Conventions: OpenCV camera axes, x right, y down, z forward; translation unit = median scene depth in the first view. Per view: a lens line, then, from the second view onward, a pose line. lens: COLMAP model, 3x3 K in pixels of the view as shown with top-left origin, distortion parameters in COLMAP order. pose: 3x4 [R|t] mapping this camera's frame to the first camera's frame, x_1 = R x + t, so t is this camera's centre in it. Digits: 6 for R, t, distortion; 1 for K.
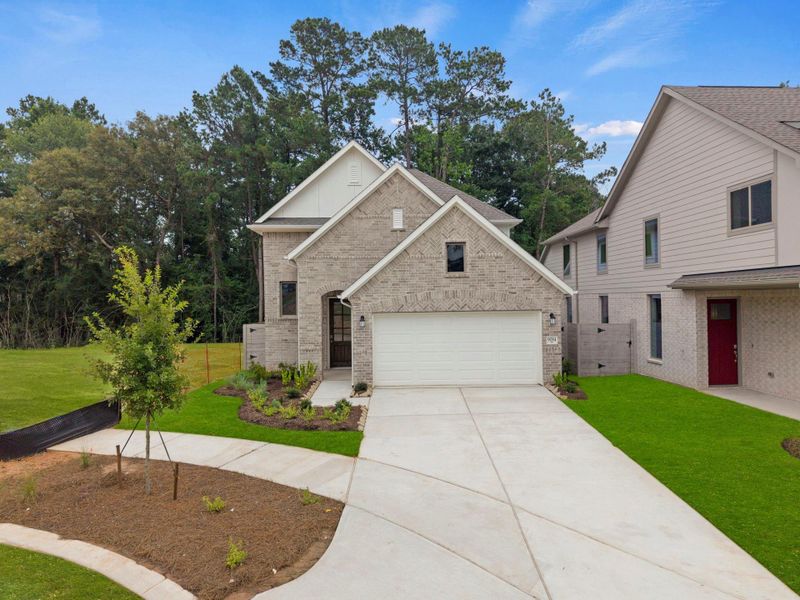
lens RADIAL K [[543.2, 0, 400.0], [0, 543.2, 300.0], [0, 0, 1]] dist [0.004616, -0.001506]
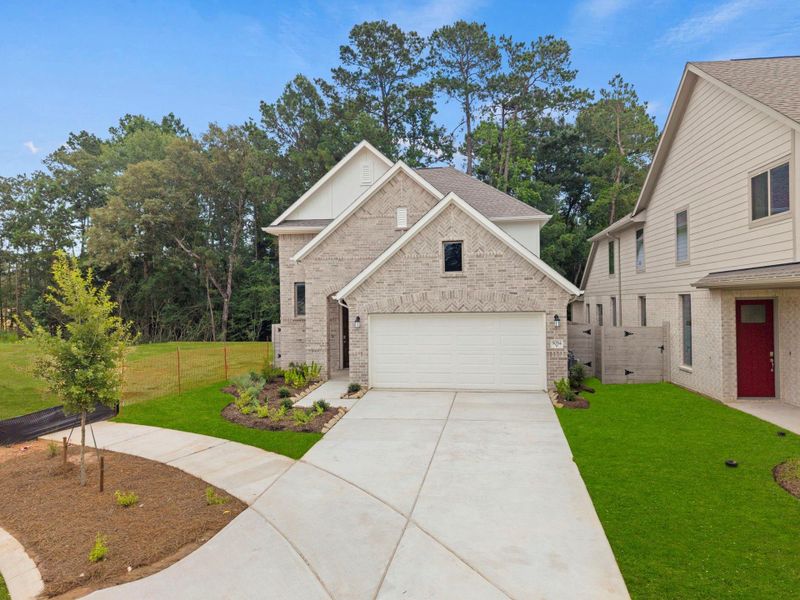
lens RADIAL K [[543.2, 0, 400.0], [0, 543.2, 300.0], [0, 0, 1]] dist [0.004616, -0.001506]
pose [[0.985577, 0.000082, -0.169226, 0.149016], [-0.000189, 1.000000, -0.000617, -0.000505], [0.169226, 0.000640, 0.985577, 0.029714]]
